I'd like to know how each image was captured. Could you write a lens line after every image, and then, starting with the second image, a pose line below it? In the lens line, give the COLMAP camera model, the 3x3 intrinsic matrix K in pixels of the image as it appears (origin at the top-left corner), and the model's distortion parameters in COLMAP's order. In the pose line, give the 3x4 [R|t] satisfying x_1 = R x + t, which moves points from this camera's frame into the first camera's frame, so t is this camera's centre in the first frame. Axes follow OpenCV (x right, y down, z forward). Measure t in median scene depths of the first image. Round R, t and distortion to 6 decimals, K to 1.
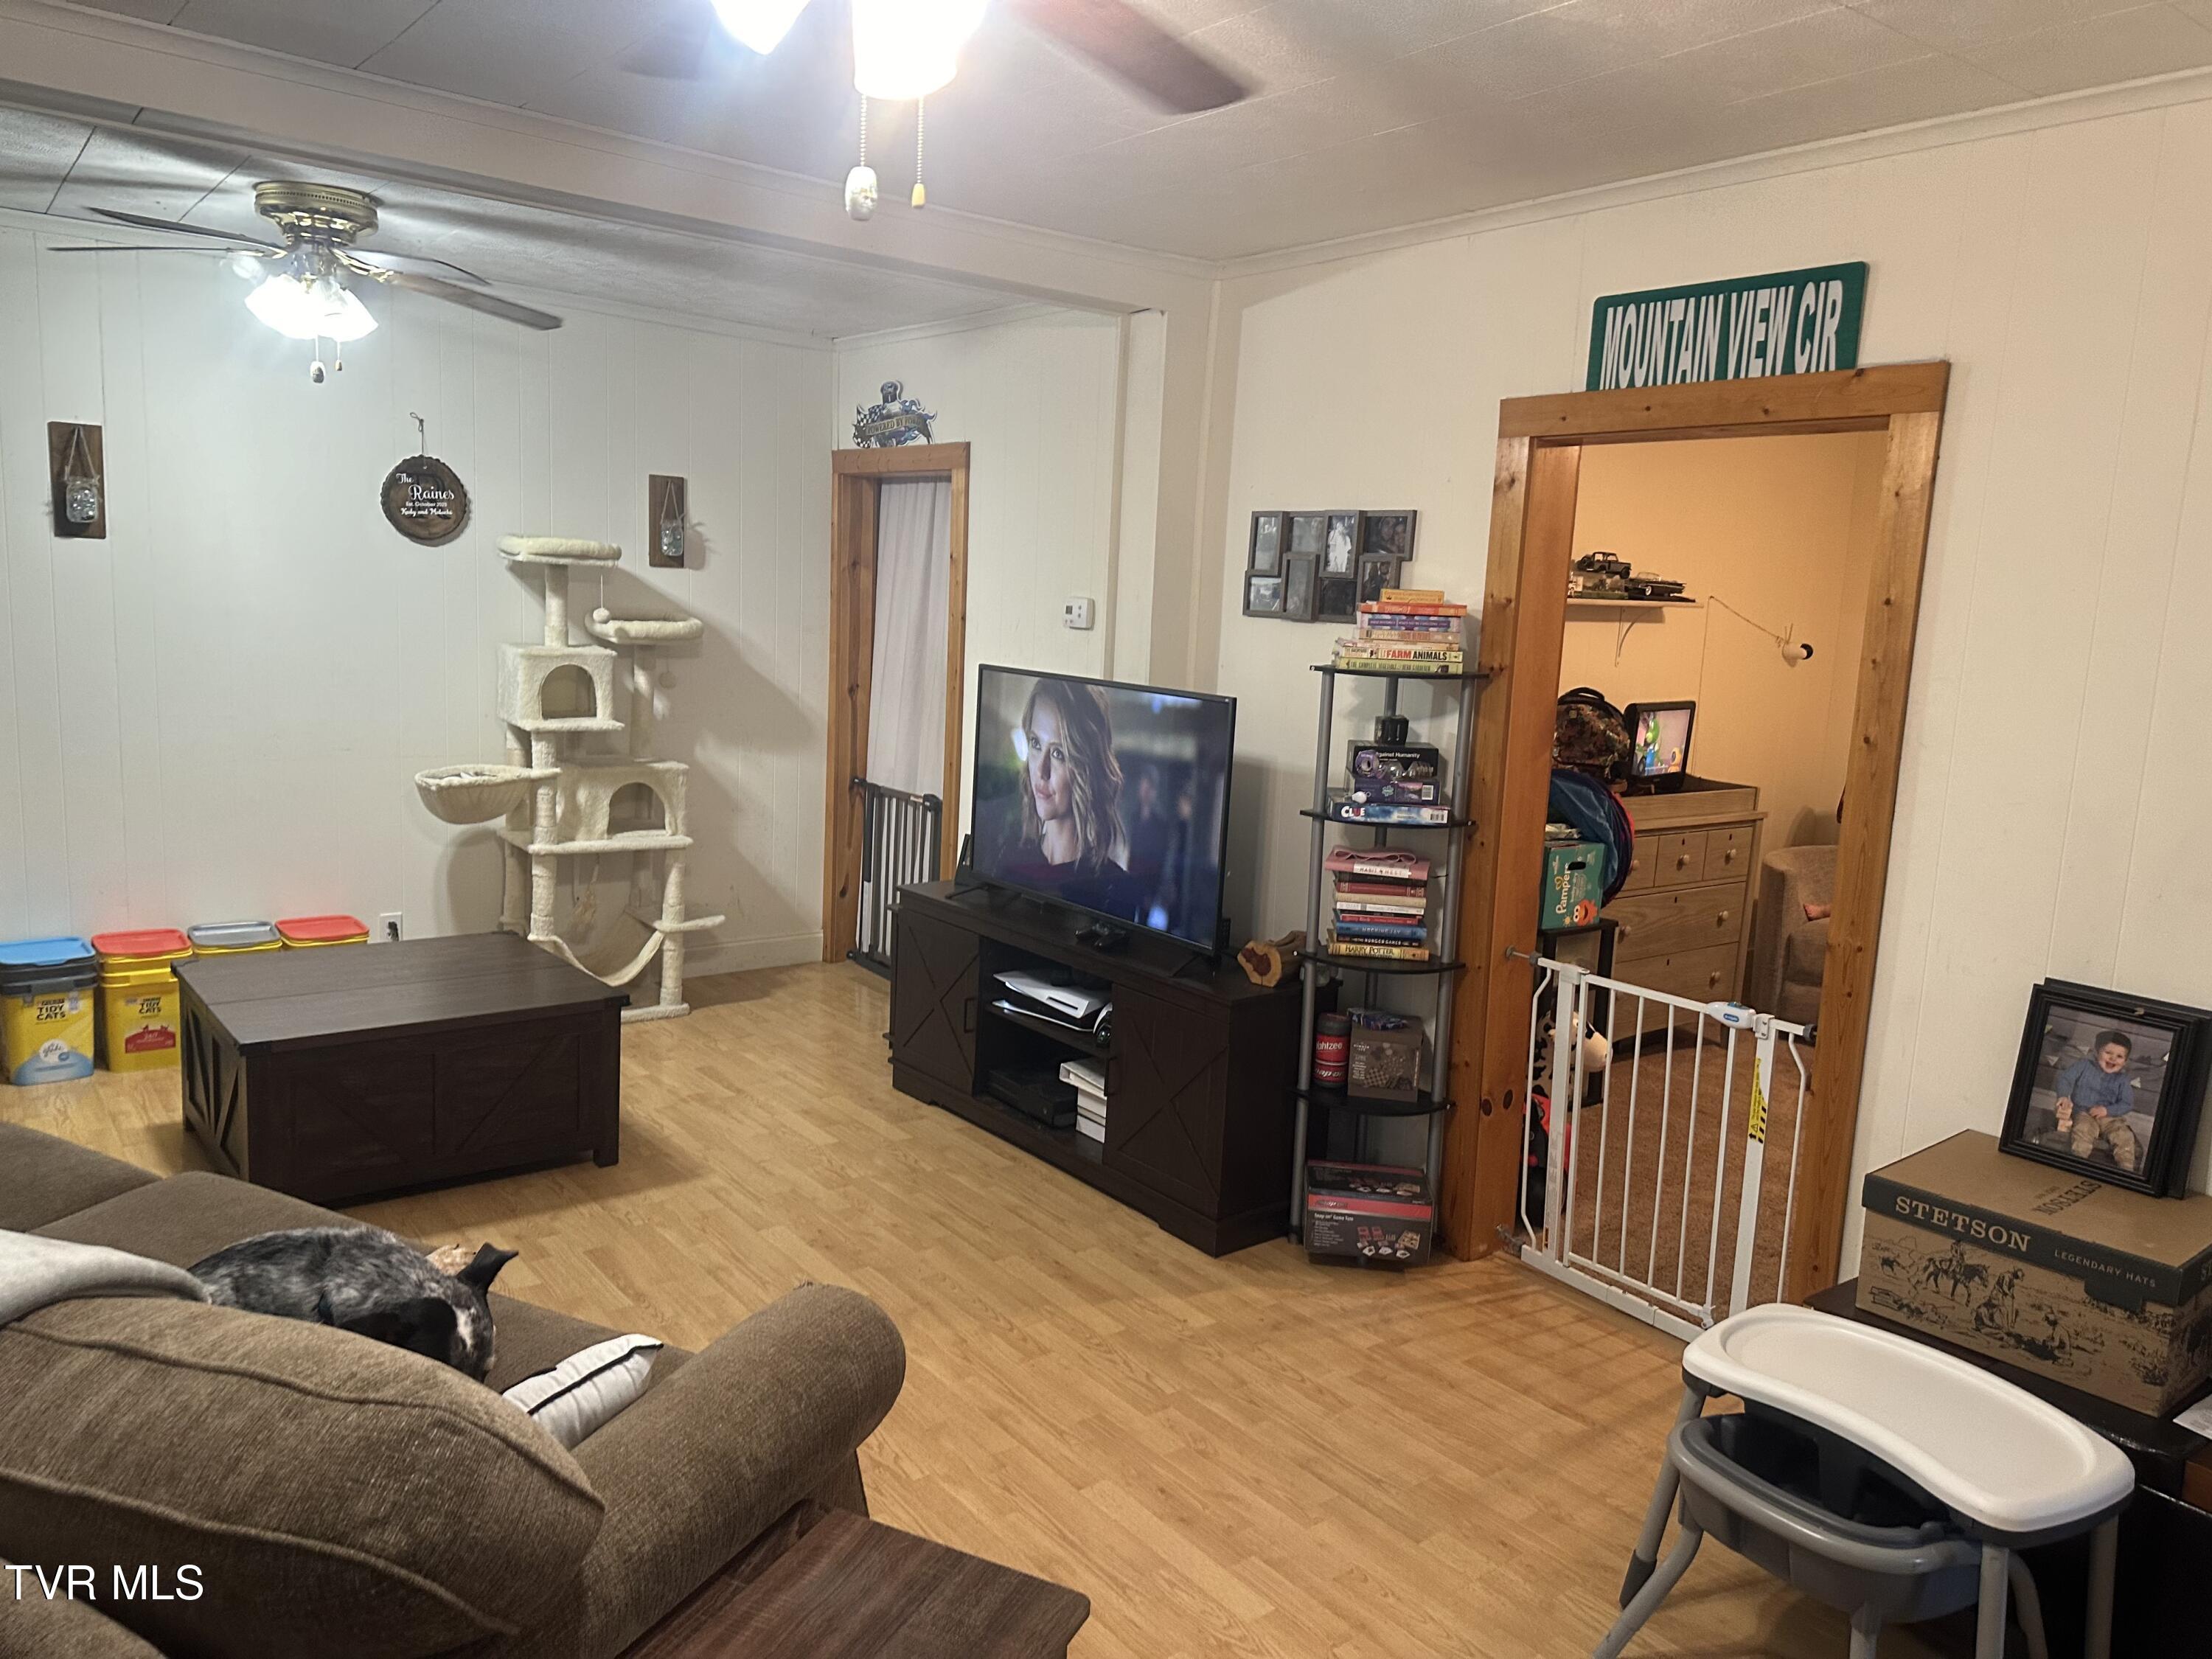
lens RADIAL K [[1517.0, 0, 1106.0], [0, 1517.0, 829.5], [0, 0, 1]] dist [0.125815, -0.227298]
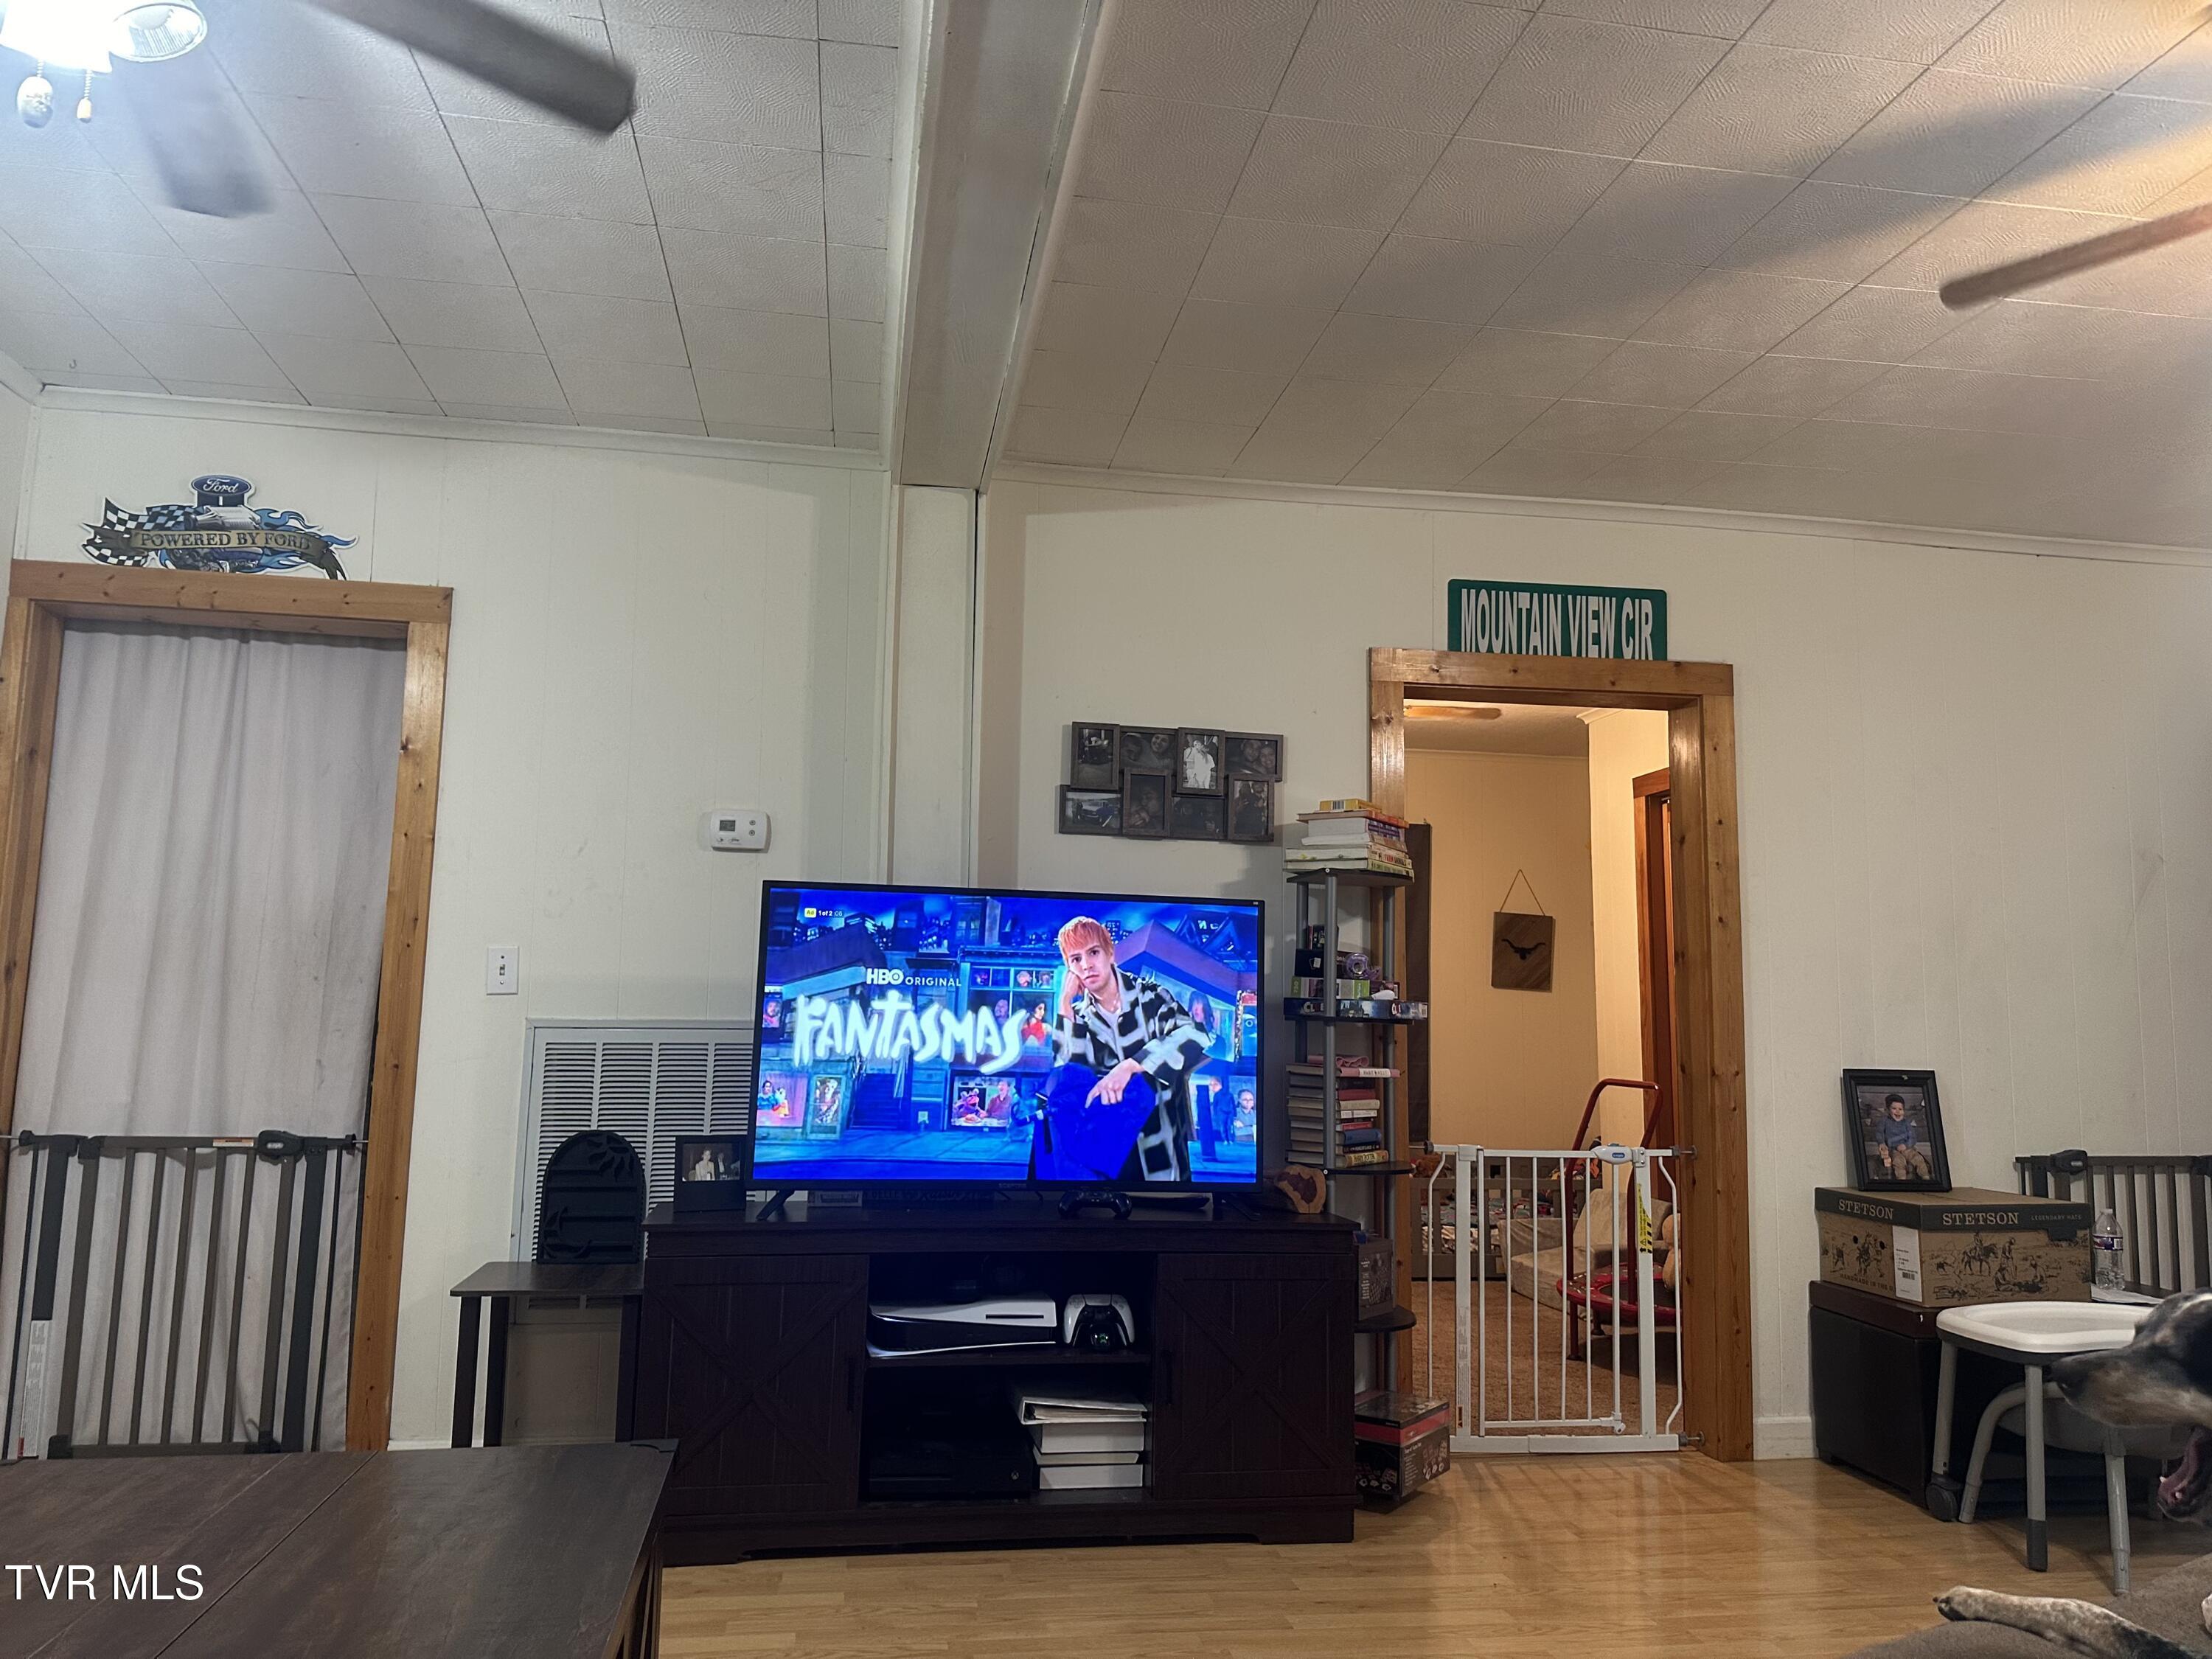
lens RADIAL K [[1564.7, 0, 1106.0], [0, 1564.7, 829.5], [0, 0, 1]] dist [0.128052, -0.203103]
pose [[0.485673, 0.067647, 0.871519, -0.858547], [0.139294, 0.978273, -0.153558, 0.005367], [-0.862971, 0.195976, 0.465698, 0.660316]]
